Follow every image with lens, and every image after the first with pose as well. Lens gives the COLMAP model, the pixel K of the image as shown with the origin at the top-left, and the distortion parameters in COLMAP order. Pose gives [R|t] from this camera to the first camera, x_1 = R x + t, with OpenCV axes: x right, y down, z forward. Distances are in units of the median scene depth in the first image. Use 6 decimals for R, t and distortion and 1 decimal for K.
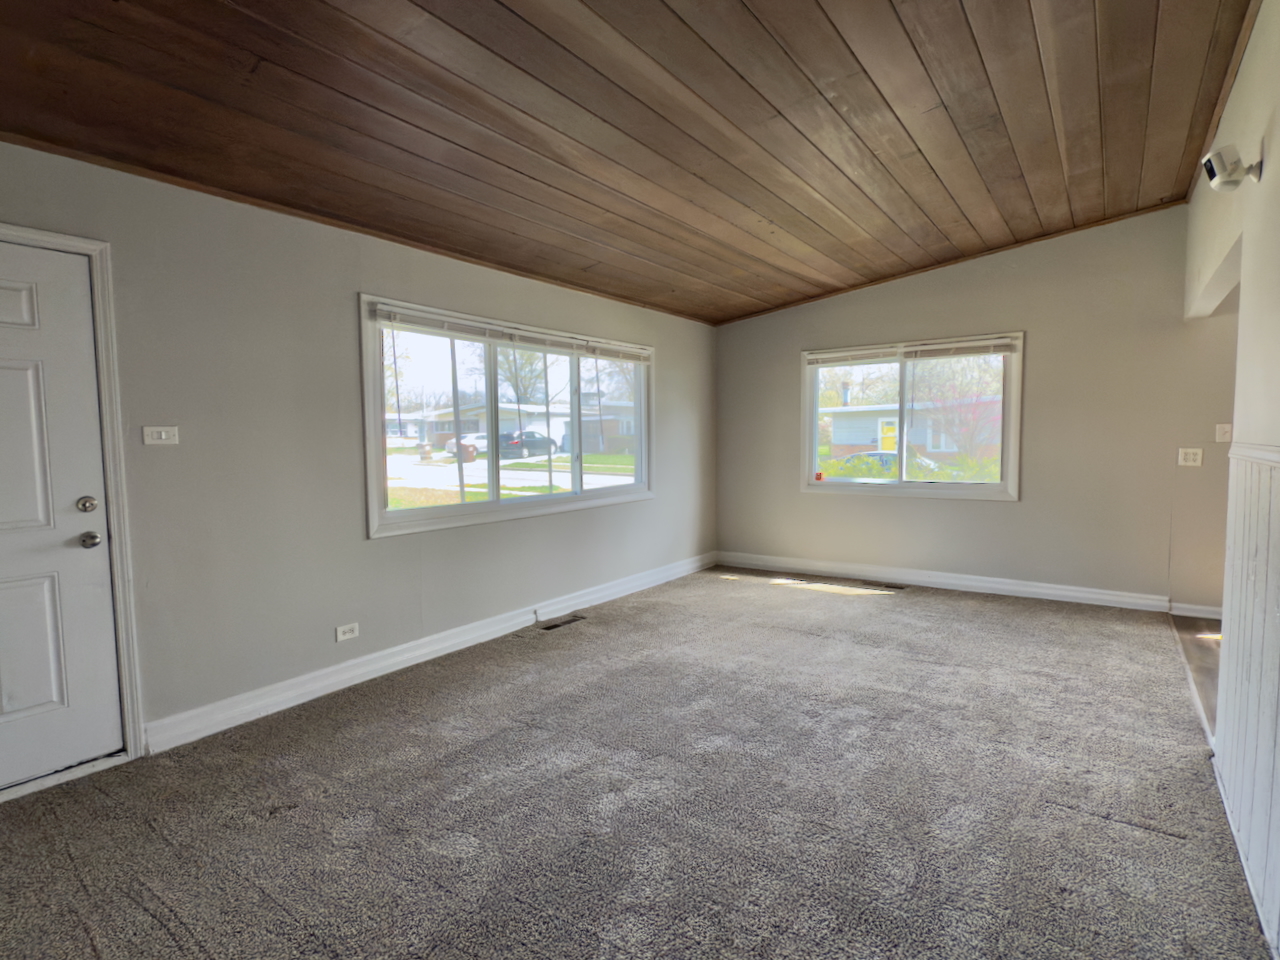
lens RADIAL K [[621.4, 0, 642.6], [0, 621.4, 475.3], [0, 0, 1]] dist [0.000916, 0.000316]
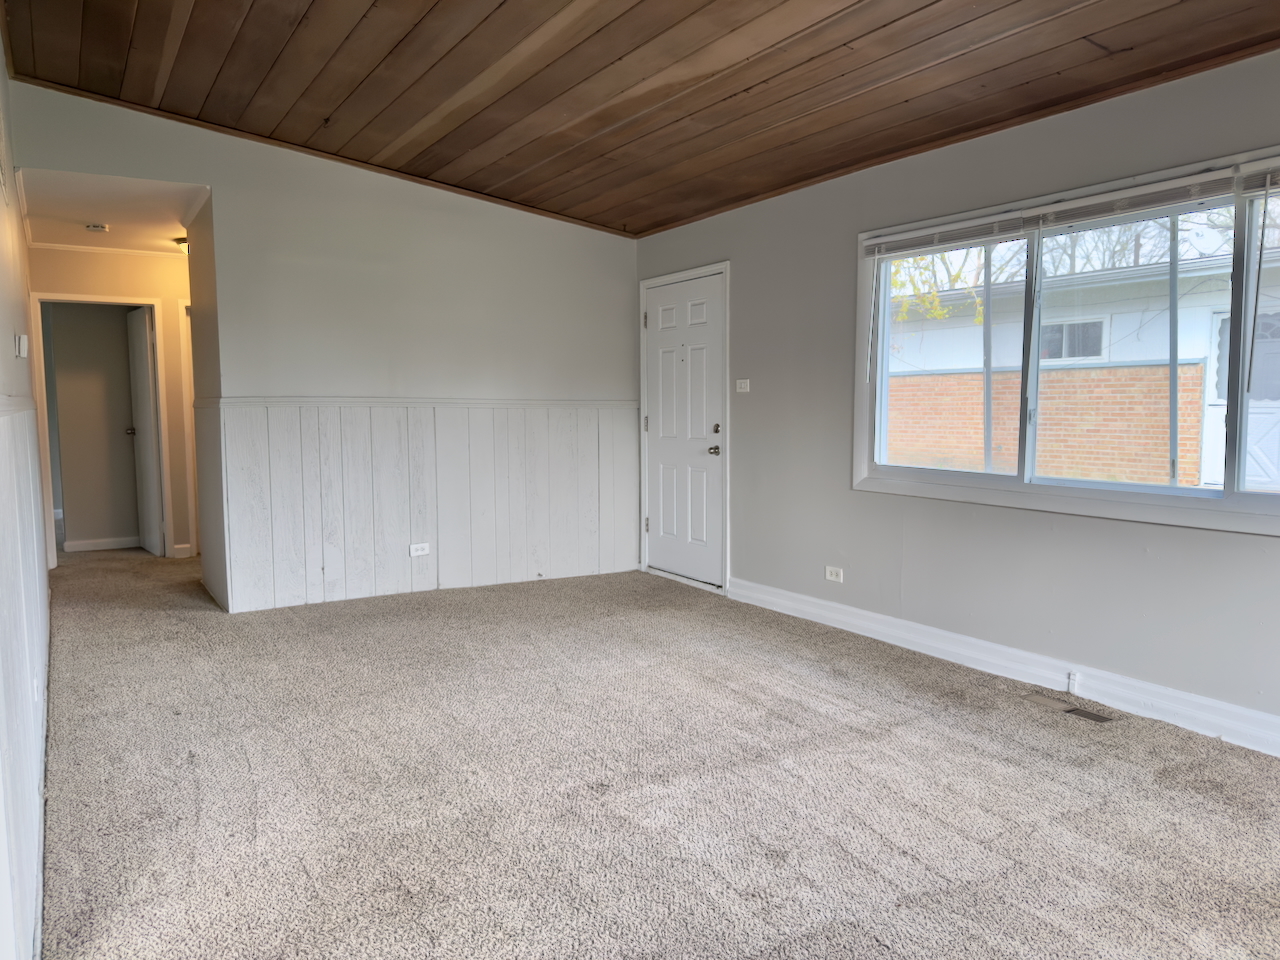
lens RADIAL K [[898.7, 0, 674.4], [0, 898.7, 481.7], [0, 0, 1]] dist [0.077805, -0.001058]
pose [[-0.313644, 0.108035, -0.943375, 0.981485], [-0.040047, 0.991117, 0.126817, -0.078366], [0.948696, 0.077555, -0.306531, 1.165451]]
